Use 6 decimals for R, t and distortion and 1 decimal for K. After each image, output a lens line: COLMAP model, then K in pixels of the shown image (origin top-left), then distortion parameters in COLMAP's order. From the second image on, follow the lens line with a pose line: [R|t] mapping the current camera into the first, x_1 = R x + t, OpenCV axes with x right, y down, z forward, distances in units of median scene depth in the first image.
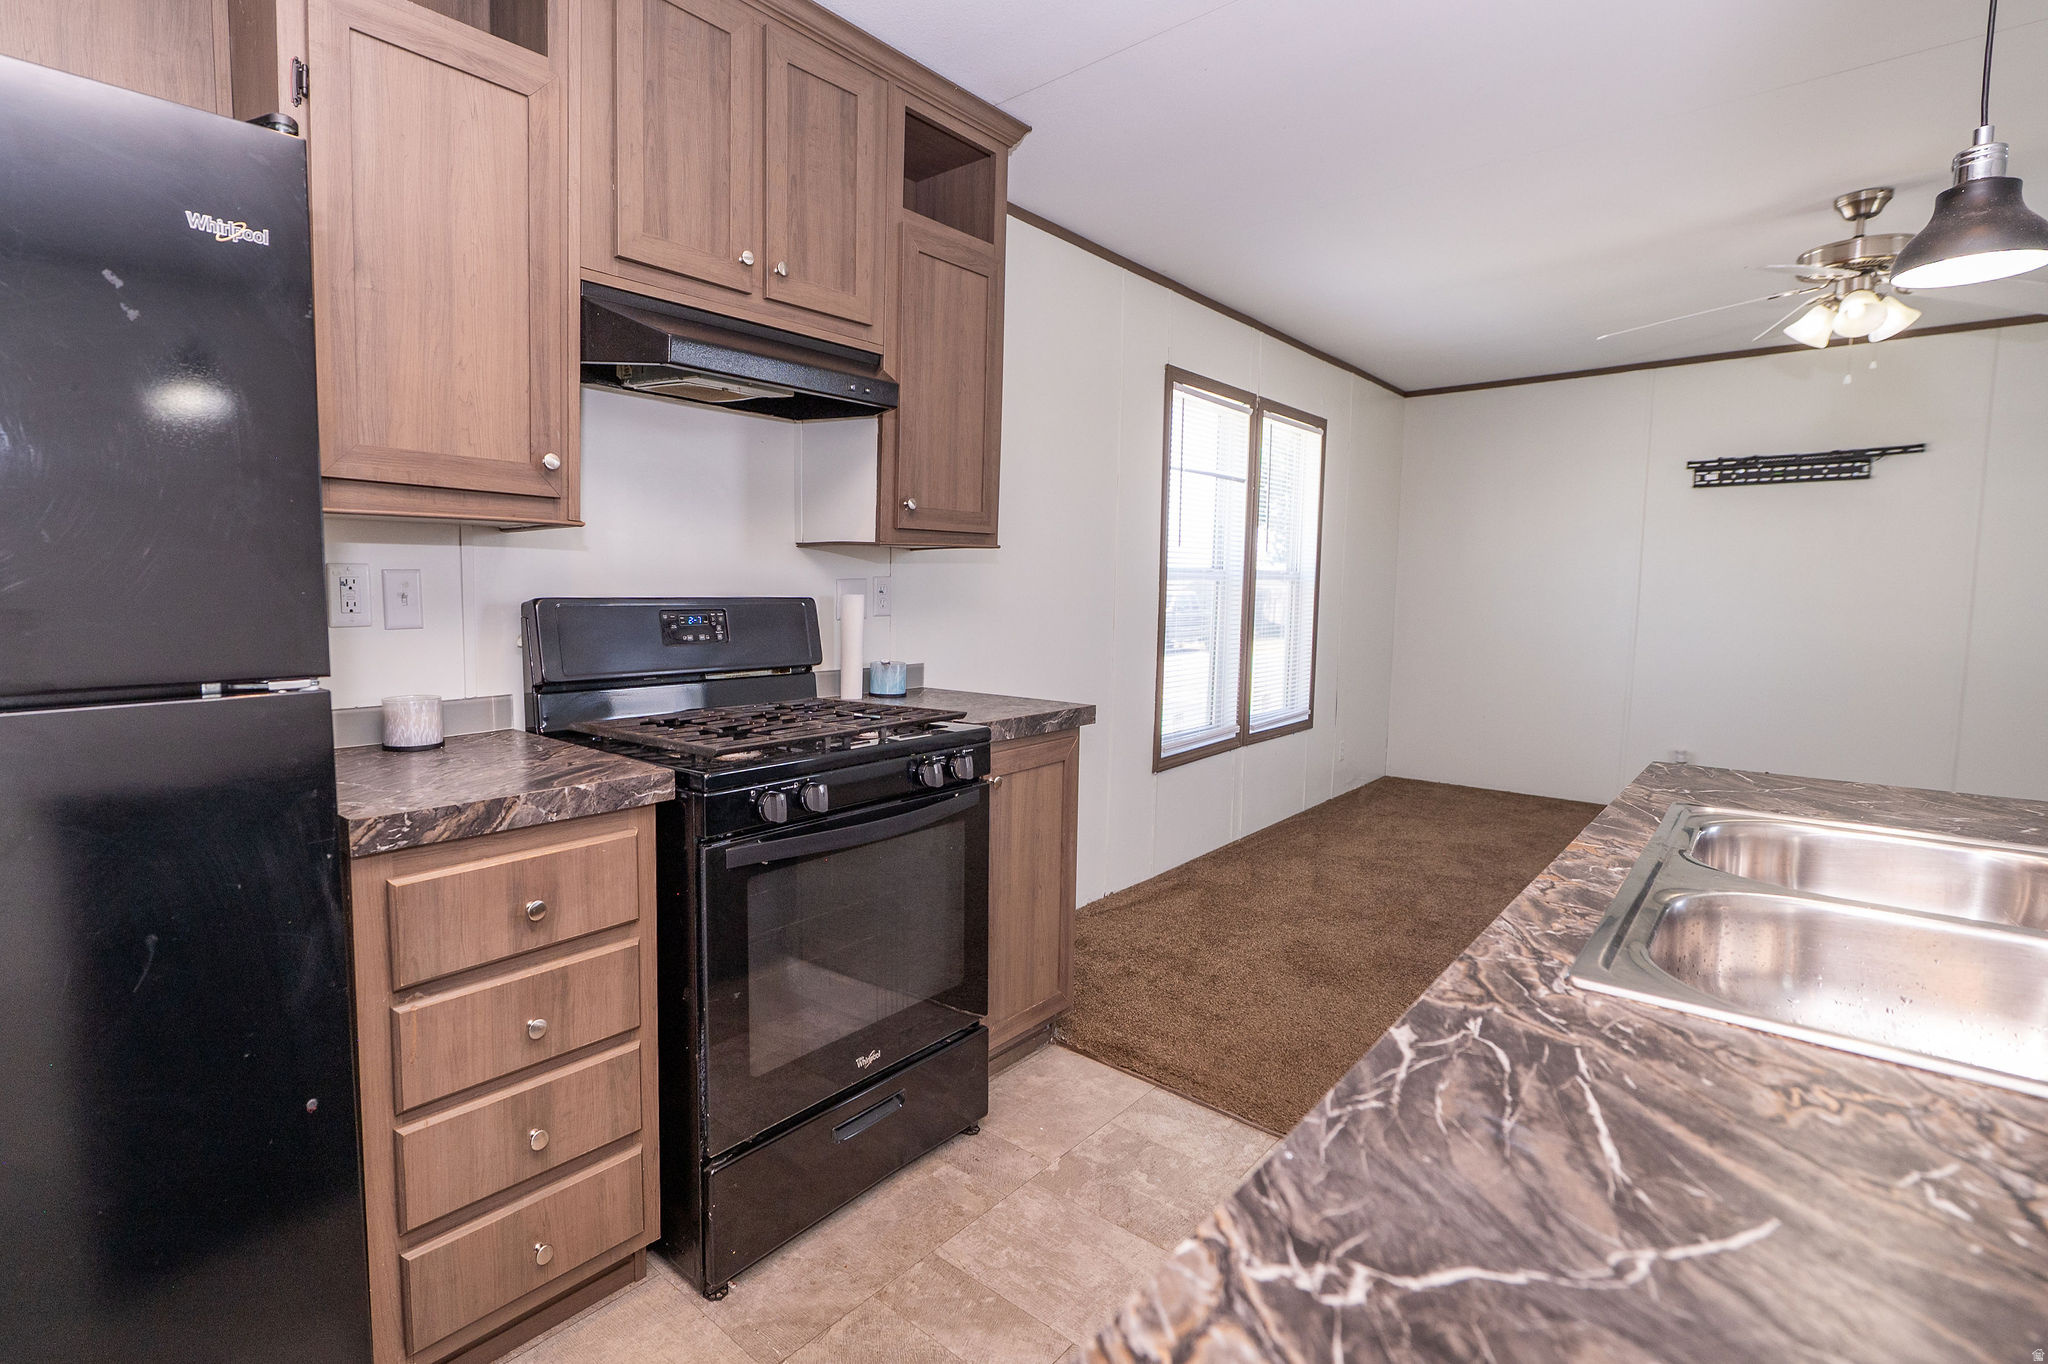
lens RADIAL K [[947.9, 0, 875.9], [0, 947.9, 677.7], [0, 0, 1]] dist [-0.012716, -0.000003]
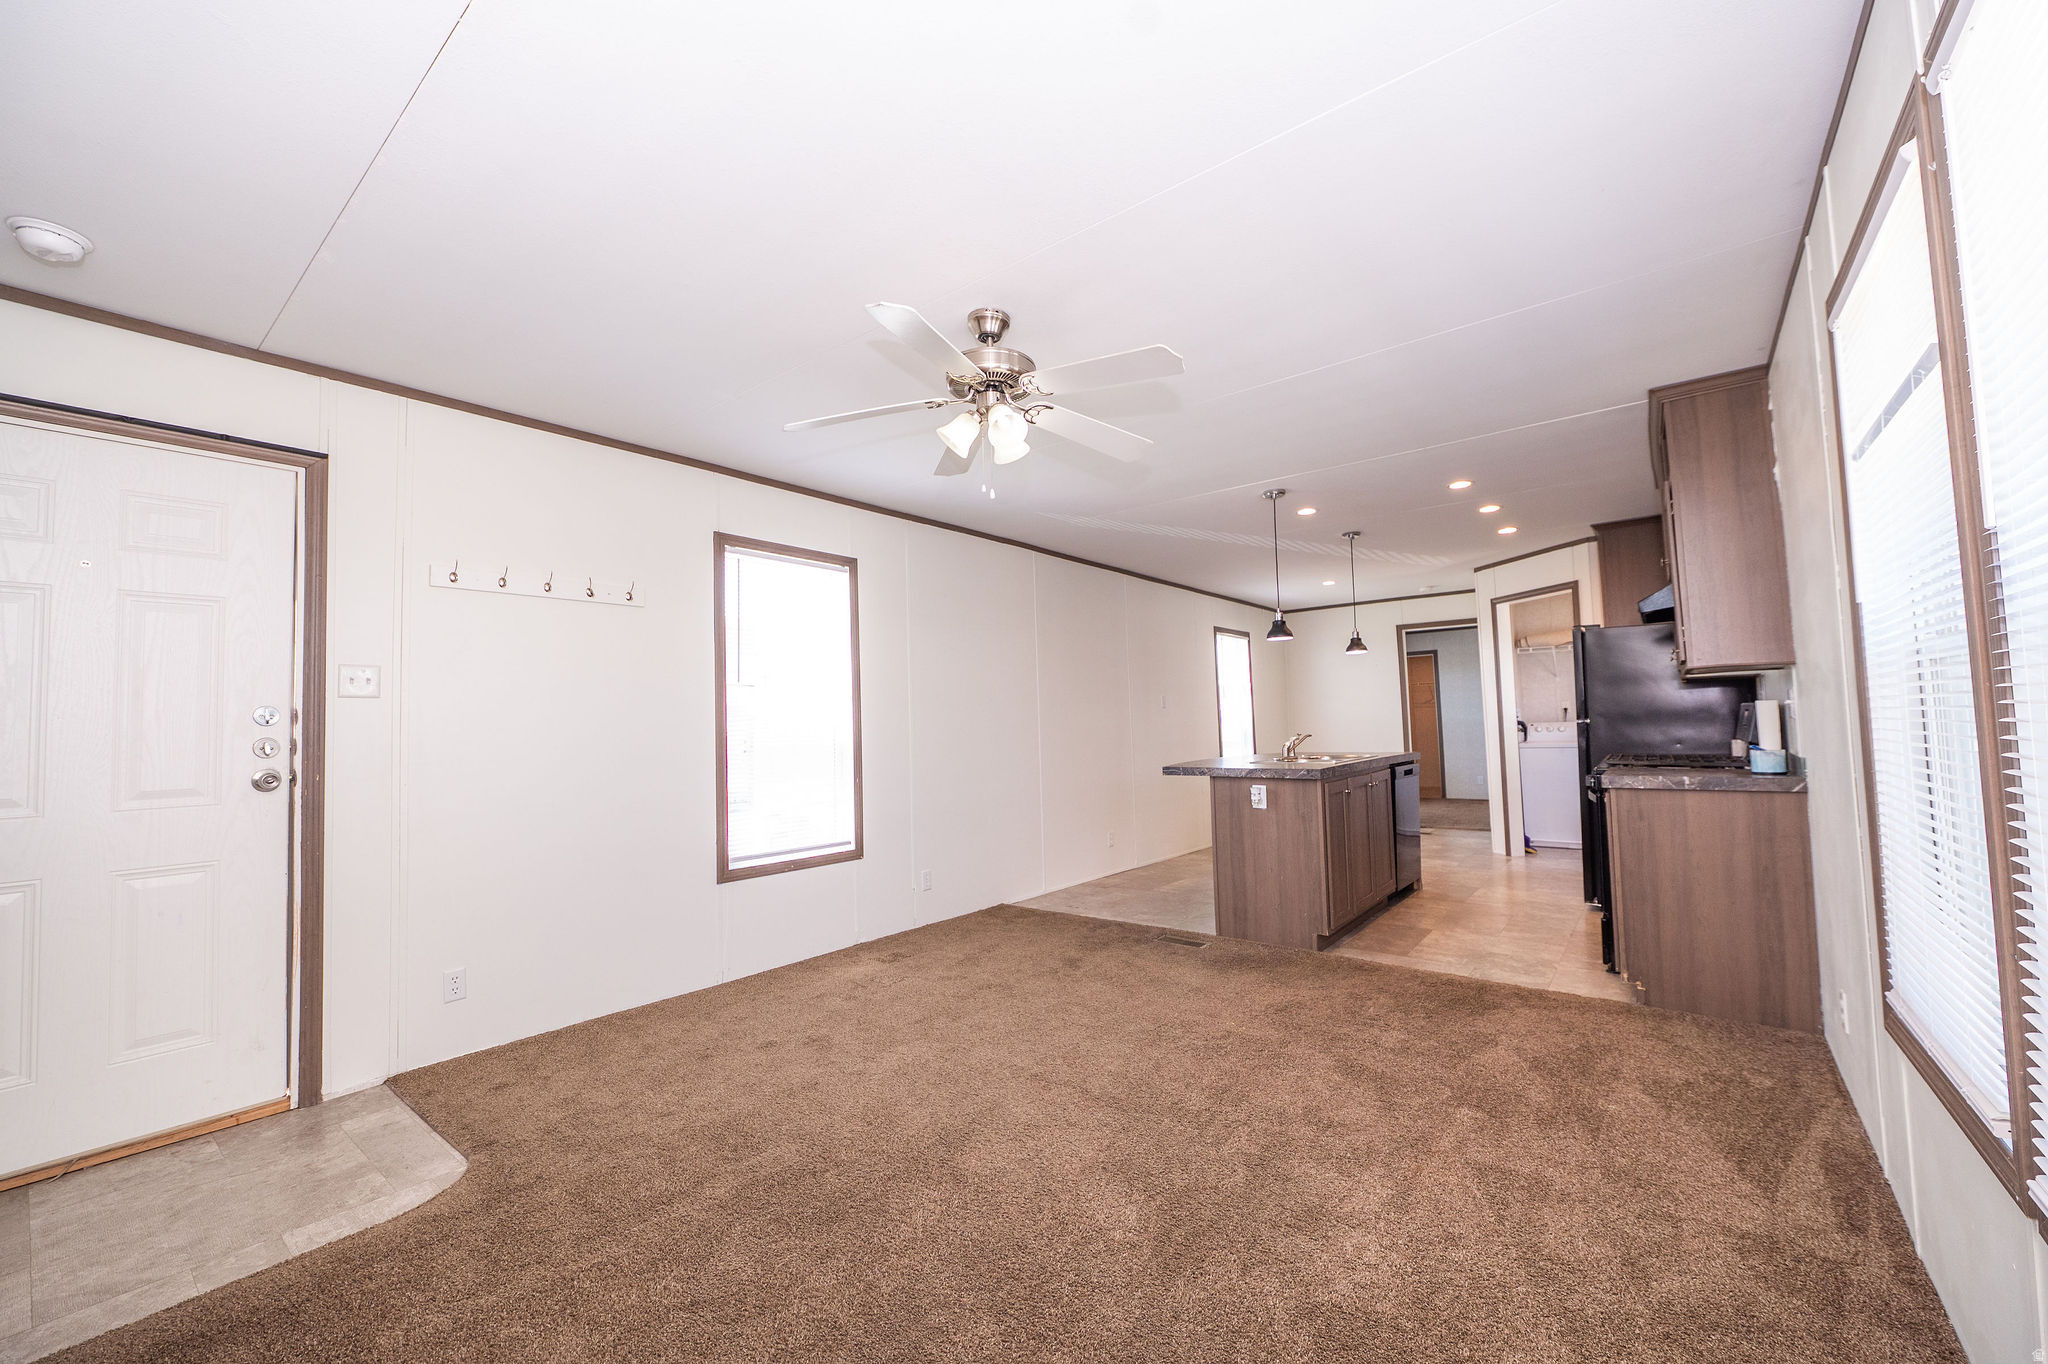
lens RADIAL K [[810.8, 0, 1031.1], [0, 810.8, 679.4], [0, 0, 1]] dist [-0.011311, -0.000320]
pose [[-0.993313, 0.012189, -0.114806, 1.404236], [0.007847, 0.999239, 0.038197, -0.197512], [0.115184, 0.037041, -0.992653, 2.353630]]
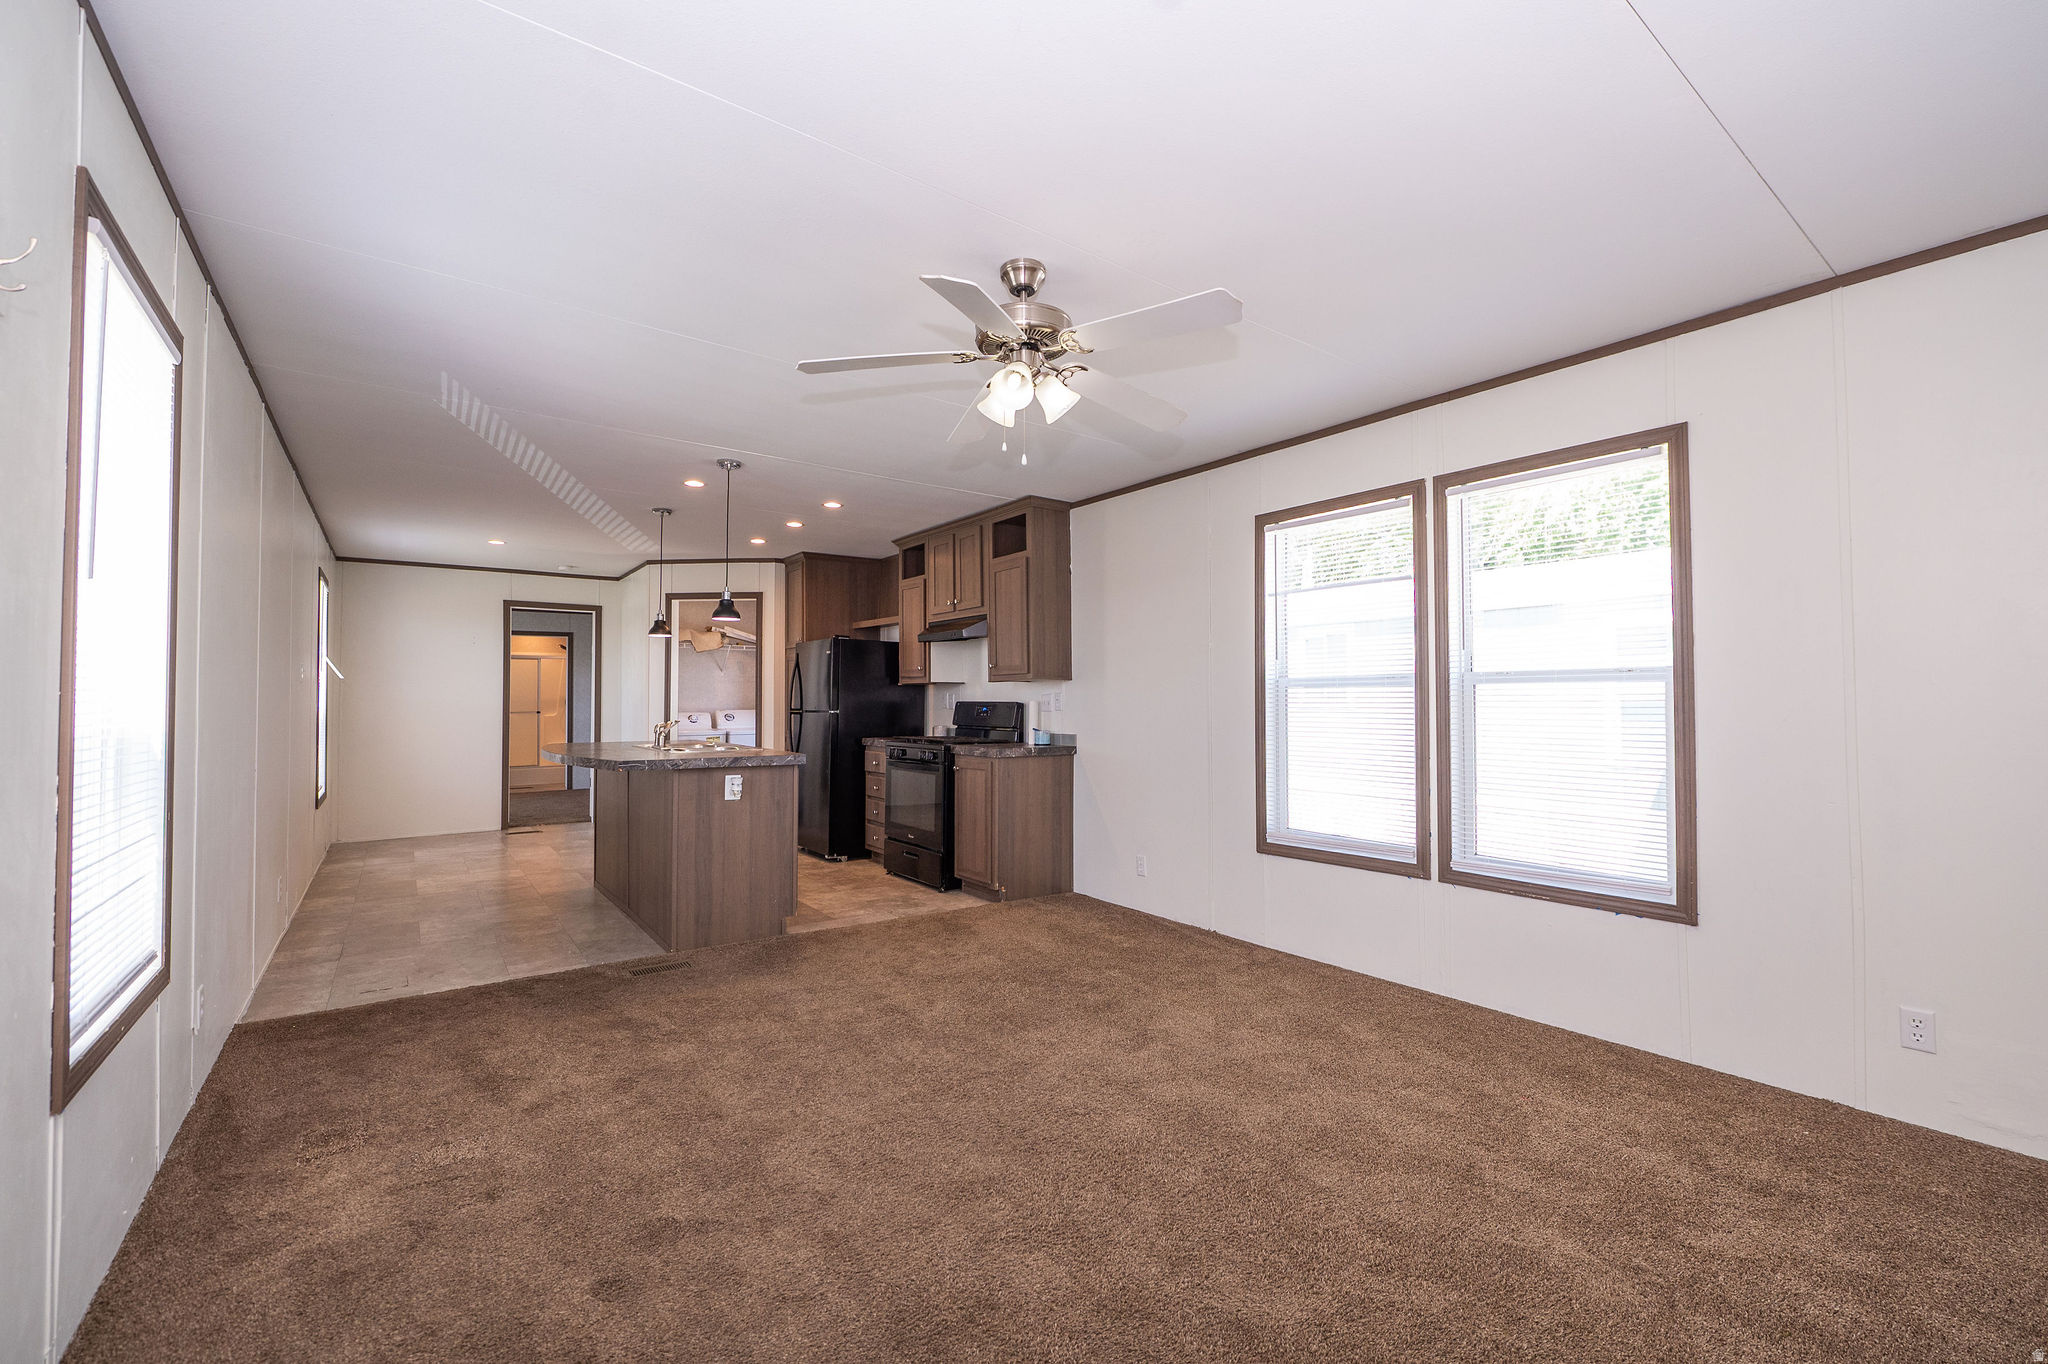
lens RADIAL K [[843.9, 0, 1024.0], [0, 843.9, 682.0], [0, 0, 1]] dist [-0.013574, -0.000081]
pose [[-0.150333, -0.029459, -0.988196, 2.357248], [-0.097398, 0.995135, -0.014849, -0.112593], [0.983826, 0.094016, -0.152470, 1.455081]]
